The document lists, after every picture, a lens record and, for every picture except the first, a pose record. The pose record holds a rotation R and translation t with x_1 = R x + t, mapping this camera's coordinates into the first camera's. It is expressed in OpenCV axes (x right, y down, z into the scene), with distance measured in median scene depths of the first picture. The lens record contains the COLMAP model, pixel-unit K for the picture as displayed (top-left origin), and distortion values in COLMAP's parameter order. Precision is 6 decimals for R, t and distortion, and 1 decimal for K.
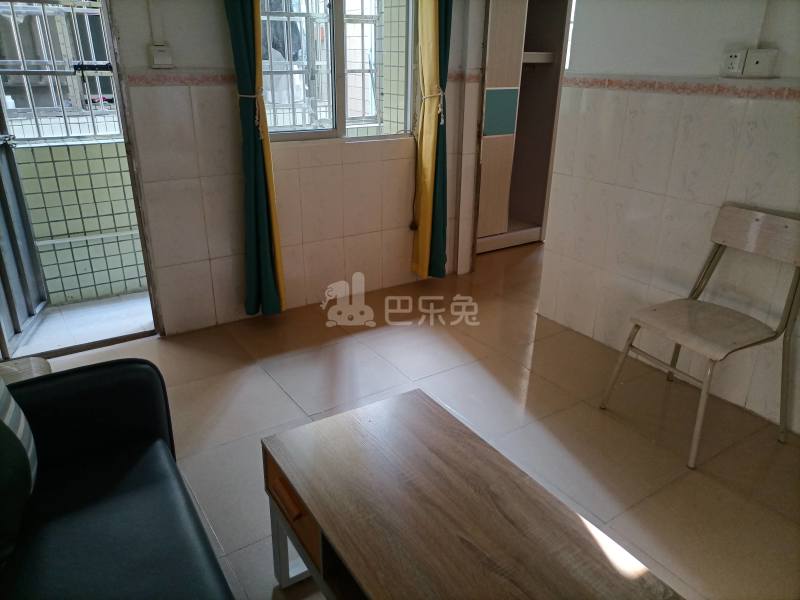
lens RADIAL K [[599.3, 0, 400.0], [0, 599.3, 300.0], [0, 0, 1]] dist [-0.003323, -0.003902]
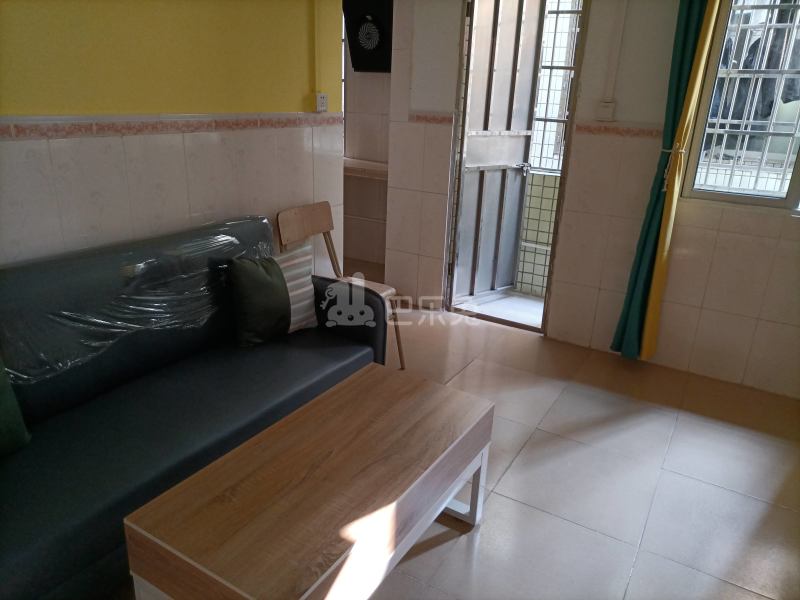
lens RADIAL K [[599.3, 0, 400.0], [0, 599.3, 300.0], [0, 0, 1]] dist [-0.003323, -0.003902]
pose [[0.416789, 0.301627, -0.857501, 0.496100], [-0.376708, 0.915837, 0.139047, -0.065548], [0.827272, 0.265074, 0.495336, 0.147261]]
